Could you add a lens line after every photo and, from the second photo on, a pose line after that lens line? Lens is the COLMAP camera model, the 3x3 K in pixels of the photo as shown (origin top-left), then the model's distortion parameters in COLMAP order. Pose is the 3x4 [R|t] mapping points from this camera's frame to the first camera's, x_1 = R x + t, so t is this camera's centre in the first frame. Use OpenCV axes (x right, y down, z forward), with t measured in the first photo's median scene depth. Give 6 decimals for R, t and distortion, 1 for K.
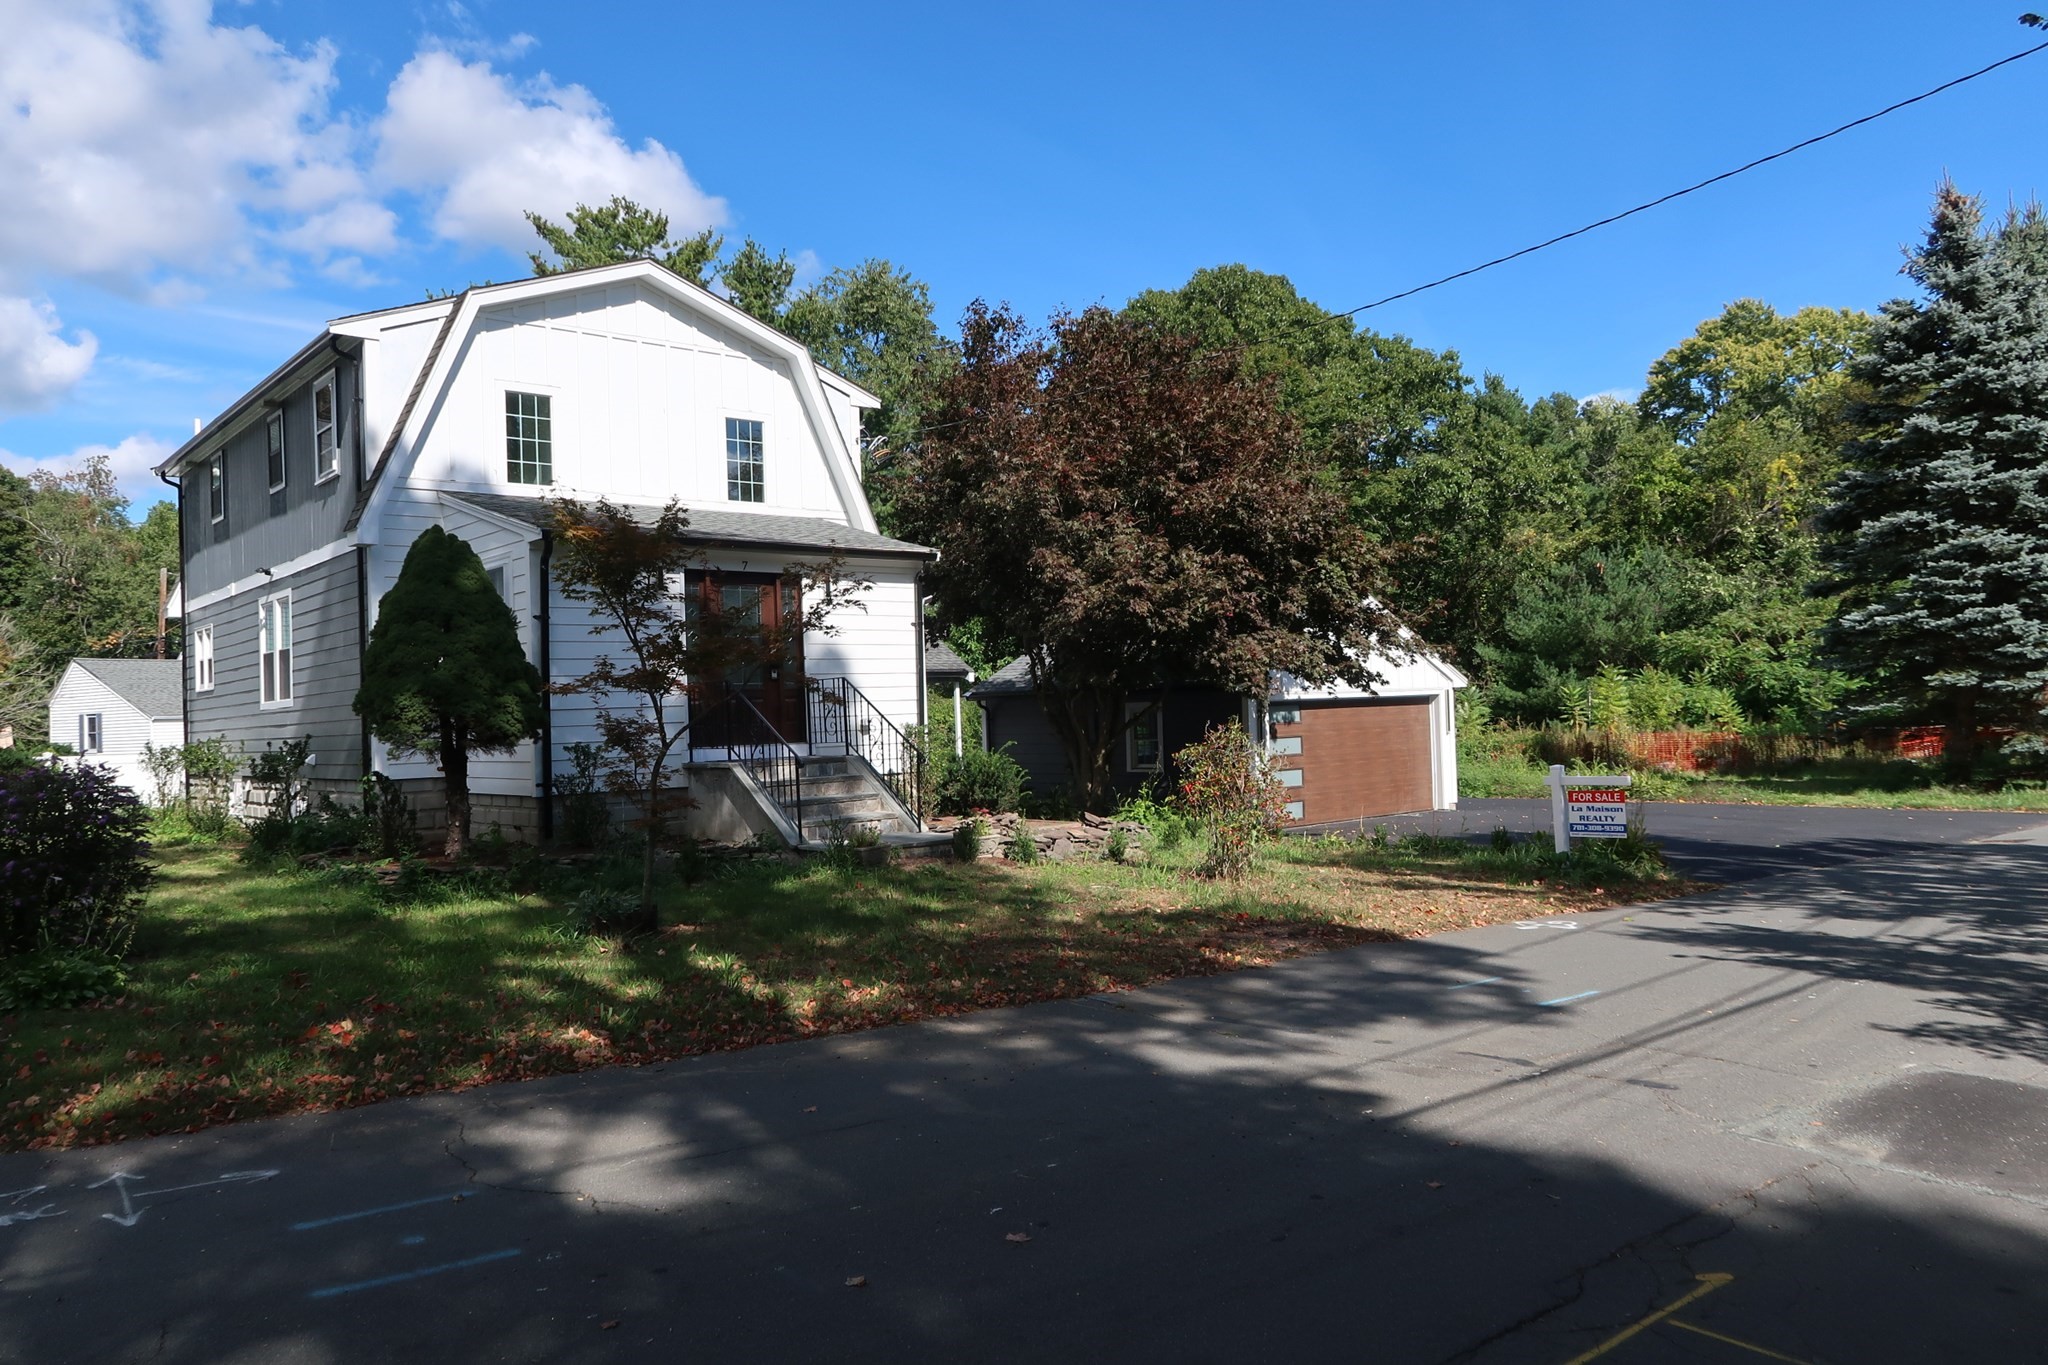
lens RADIAL K [[1409.9, 0, 1024.0], [0, 1409.9, 682.5], [0, 0, 1]] dist [-0.025890, 0.006095]
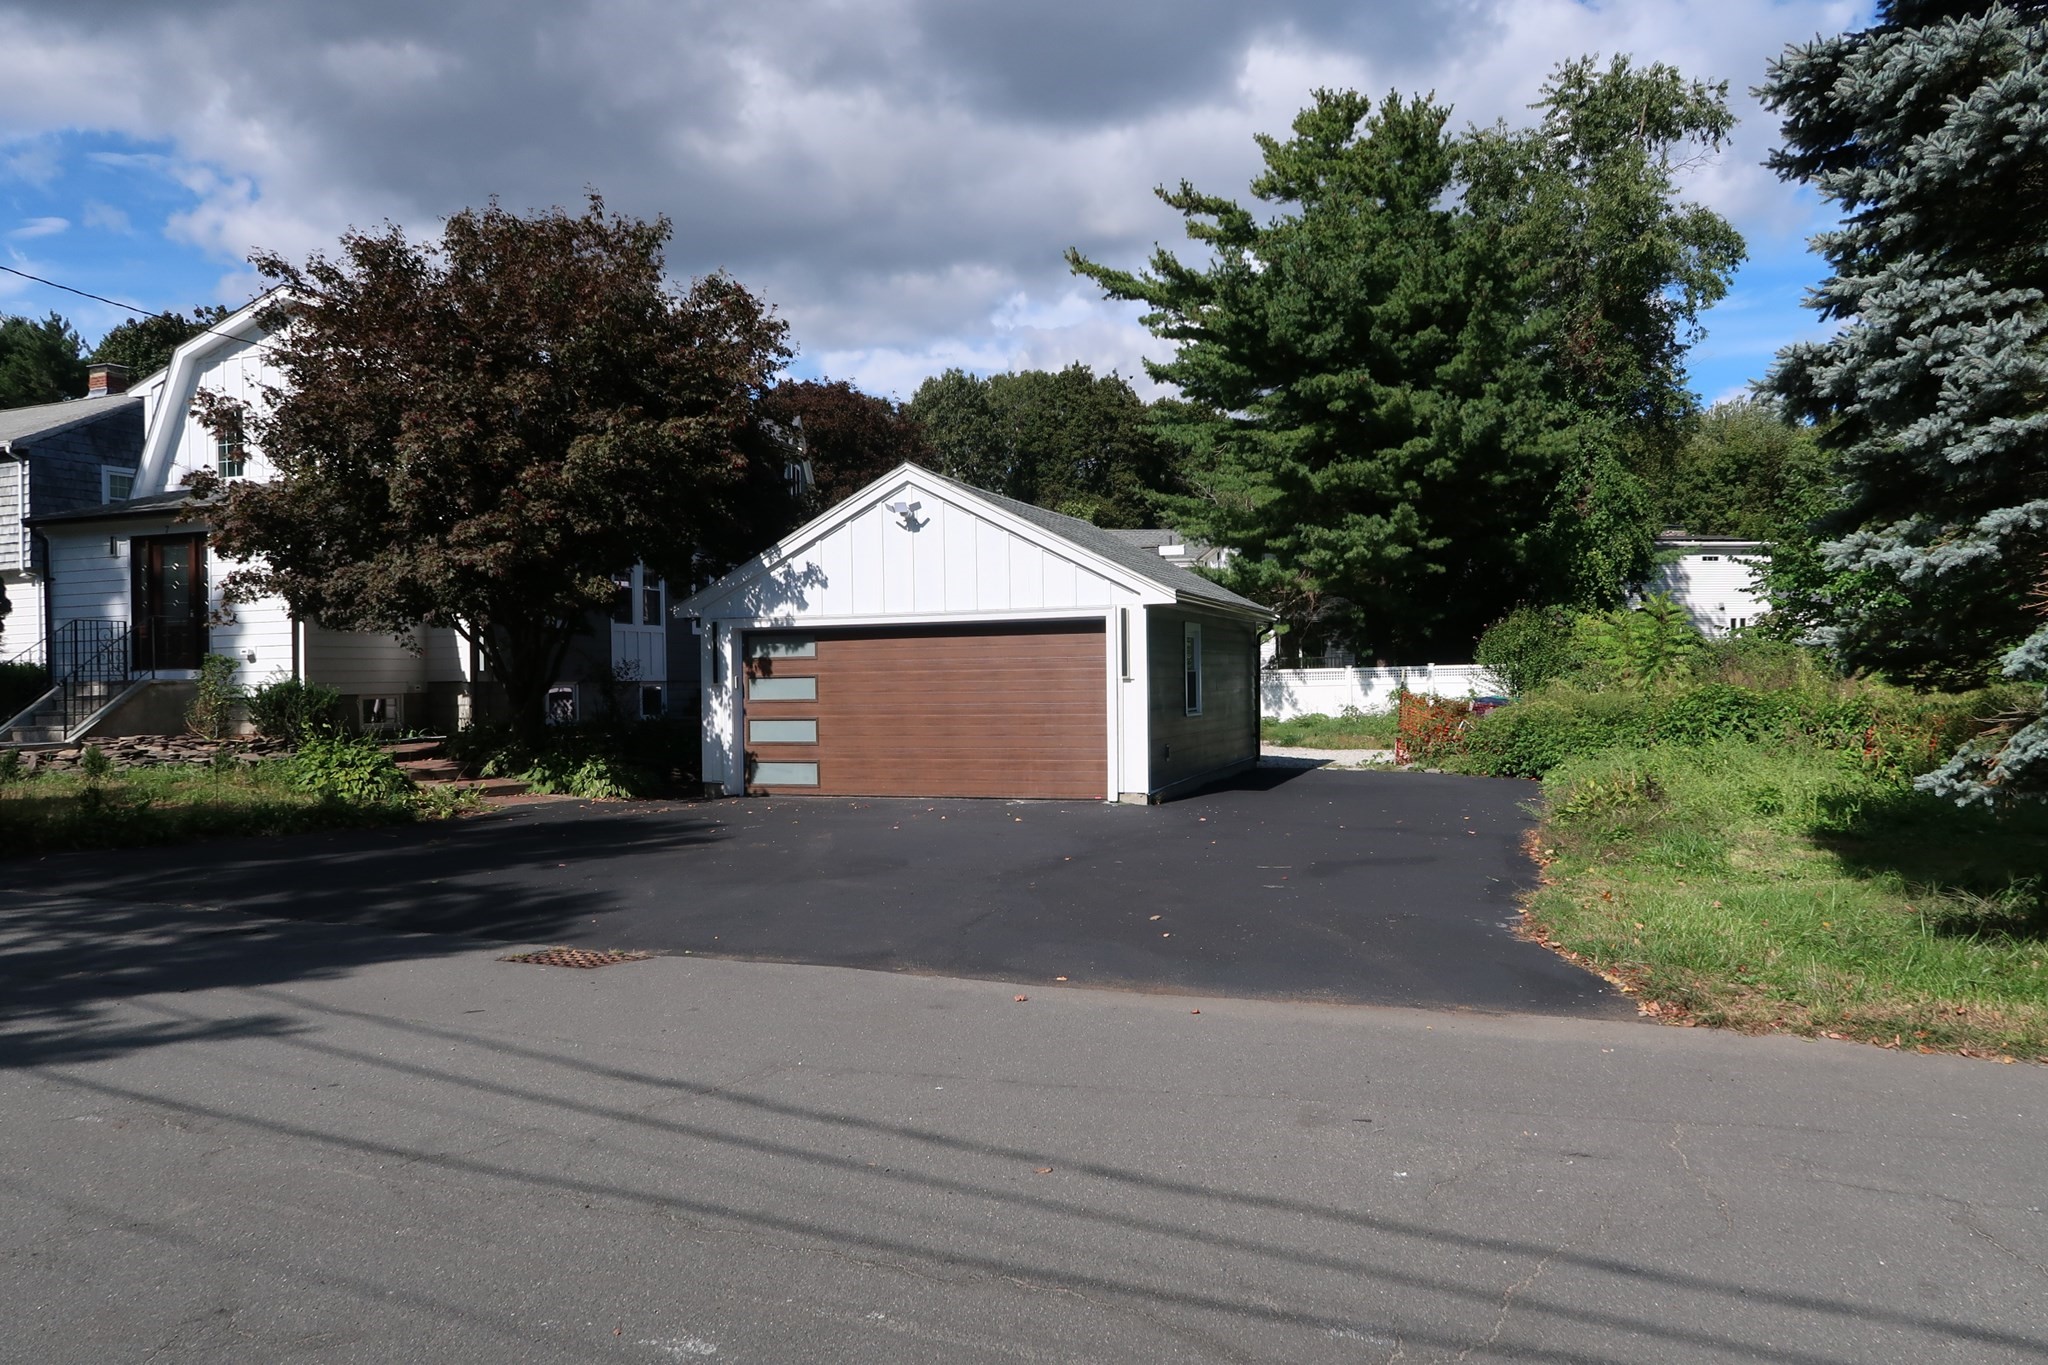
lens RADIAL K [[1409.9, 0, 1024.0], [0, 1409.9, 682.5], [0, 0, 1]] dist [-0.025890, 0.006095]
pose [[0.507535, 0.030543, -0.861089, 0.914663], [0.019365, 0.998715, 0.046838, 0.007931], [0.861413, -0.040447, 0.506291, 0.720799]]
